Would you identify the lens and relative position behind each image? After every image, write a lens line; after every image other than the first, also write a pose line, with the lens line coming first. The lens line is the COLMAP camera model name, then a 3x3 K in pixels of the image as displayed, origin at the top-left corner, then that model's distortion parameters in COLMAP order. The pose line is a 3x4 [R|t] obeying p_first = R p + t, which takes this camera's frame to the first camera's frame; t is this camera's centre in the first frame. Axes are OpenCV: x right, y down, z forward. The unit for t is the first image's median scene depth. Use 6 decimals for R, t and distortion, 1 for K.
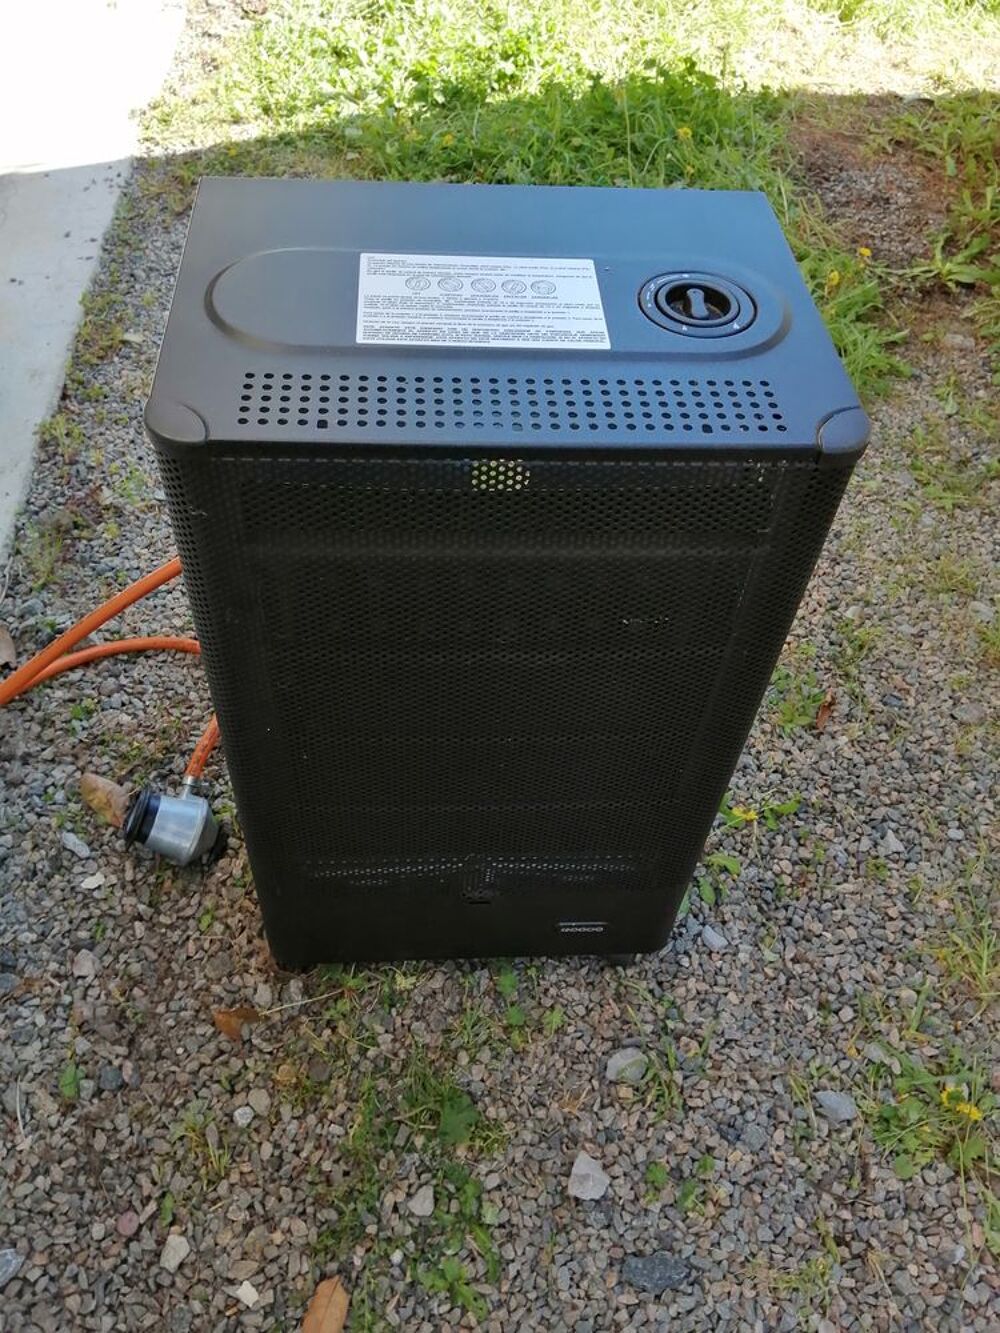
lens RADIAL K [[1010.8, 0, 503.7], [0, 1010.8, 632.3], [0, 0, 1]] dist [0.028819, -0.089440]
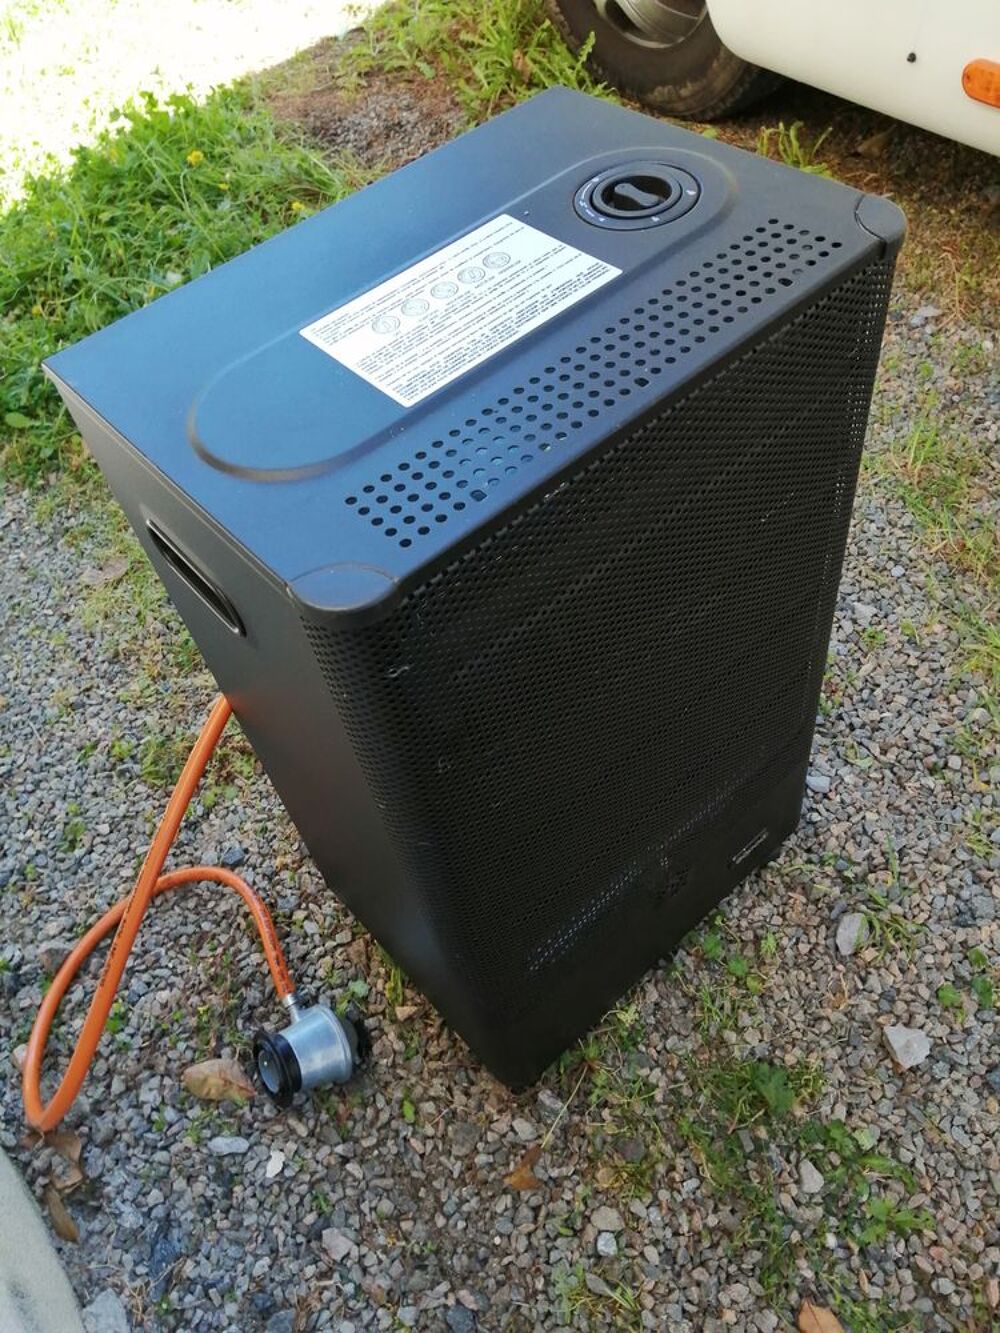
lens RADIAL K [[1013.7, 0, 501.8], [0, 1013.7, 623.0], [0, 0, 1]] dist [-0.003647, -0.036970]
pose [[0.787323, -0.566435, 0.243461, -0.207470], [0.568297, 0.819867, 0.069693, -0.080710], [-0.239082, 0.083487, 0.967404, 0.094669]]
